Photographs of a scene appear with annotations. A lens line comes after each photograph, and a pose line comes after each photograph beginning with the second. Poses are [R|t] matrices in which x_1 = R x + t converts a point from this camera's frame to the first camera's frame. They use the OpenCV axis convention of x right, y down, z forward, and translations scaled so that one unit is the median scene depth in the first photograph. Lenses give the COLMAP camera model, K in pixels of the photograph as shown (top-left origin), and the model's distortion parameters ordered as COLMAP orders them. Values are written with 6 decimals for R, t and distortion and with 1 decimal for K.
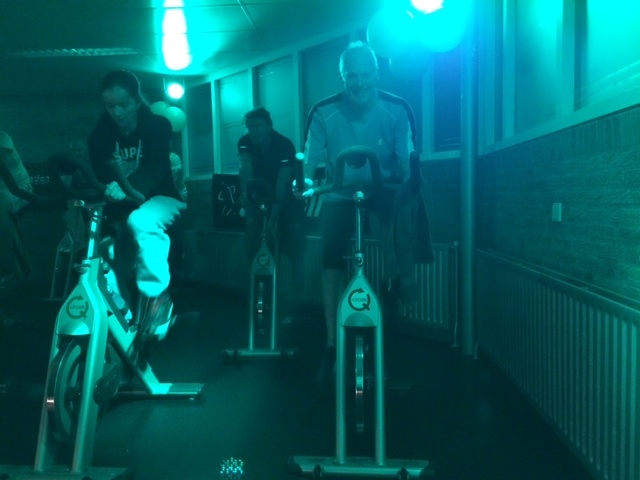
lens RADIAL K [[544.0, 0, 321.5], [0, 544.0, 240.7], [0, 0, 1]] dist [0.082128, -0.099286]
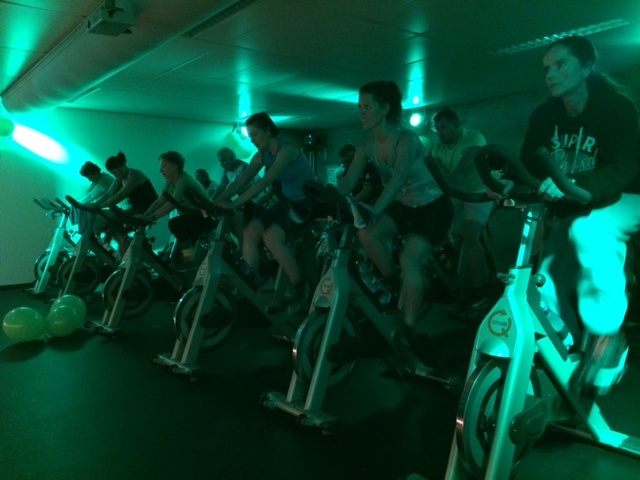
lens RADIAL K [[544.0, 0, 321.5], [0, 544.0, 240.7], [0, 0, 1]] dist [0.082128, -0.099286]
pose [[0.667718, 0.062131, -0.741817, 0.000233], [-0.056958, 0.997854, 0.032307, -0.019539], [0.742232, 0.020681, 0.669823, 0.211056]]
